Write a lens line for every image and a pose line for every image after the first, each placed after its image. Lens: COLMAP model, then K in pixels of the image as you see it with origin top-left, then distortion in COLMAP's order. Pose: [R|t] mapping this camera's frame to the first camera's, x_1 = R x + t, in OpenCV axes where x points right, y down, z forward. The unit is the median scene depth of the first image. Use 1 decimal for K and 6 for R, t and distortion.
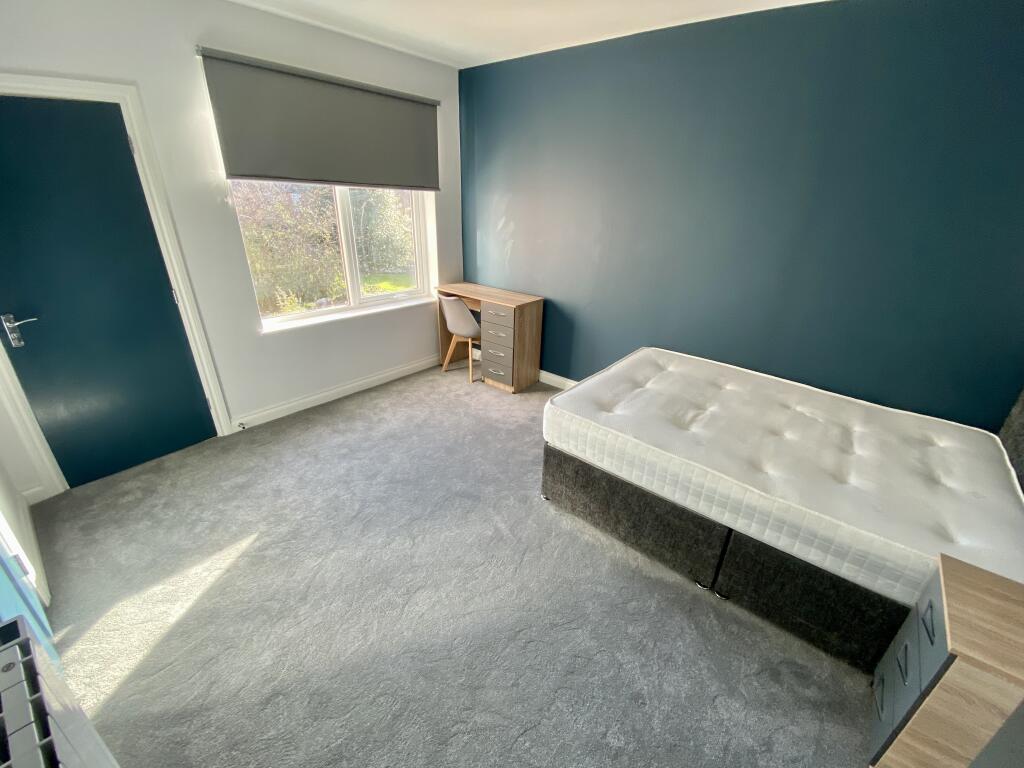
lens RADIAL K [[417.9, 0, 512.0], [0, 417.9, 384.0], [0, 0, 1]] dist [0.035613, -0.028932]
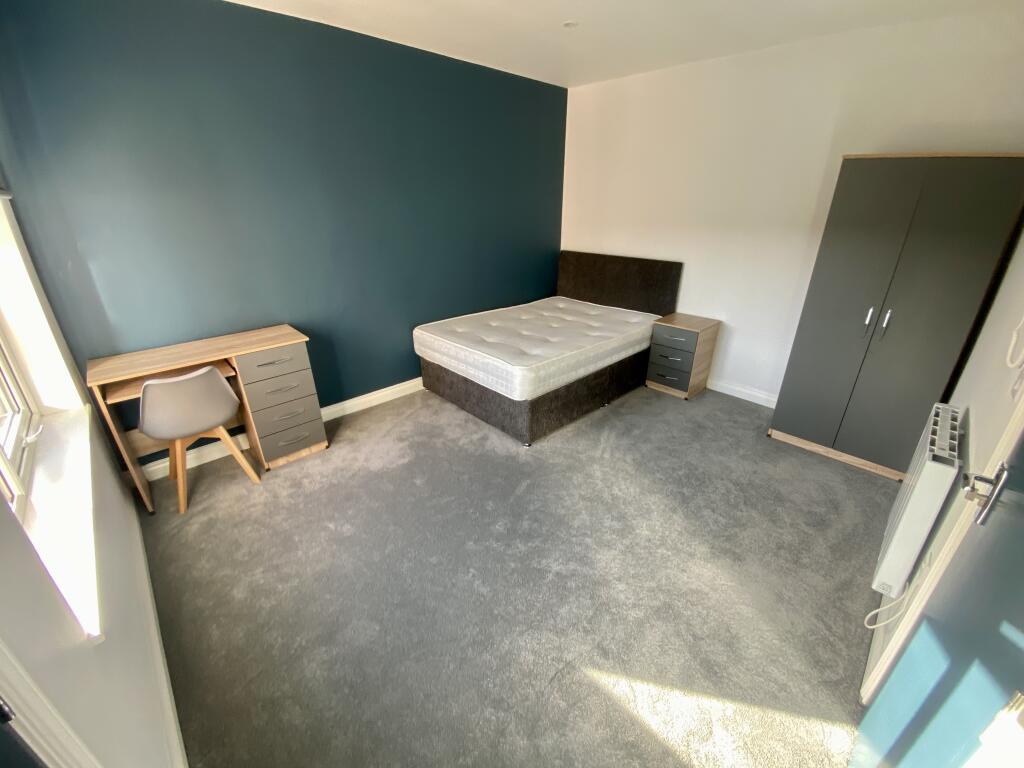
lens RADIAL K [[417.9, 0, 512.0], [0, 417.9, 384.0], [0, 0, 1]] dist [0.035613, -0.028932]
pose [[0.093680, -0.427822, 0.898995, -0.959451], [0.402634, 0.842111, 0.358795, -0.341063], [-0.910555, 0.328355, 0.251145, 0.696364]]
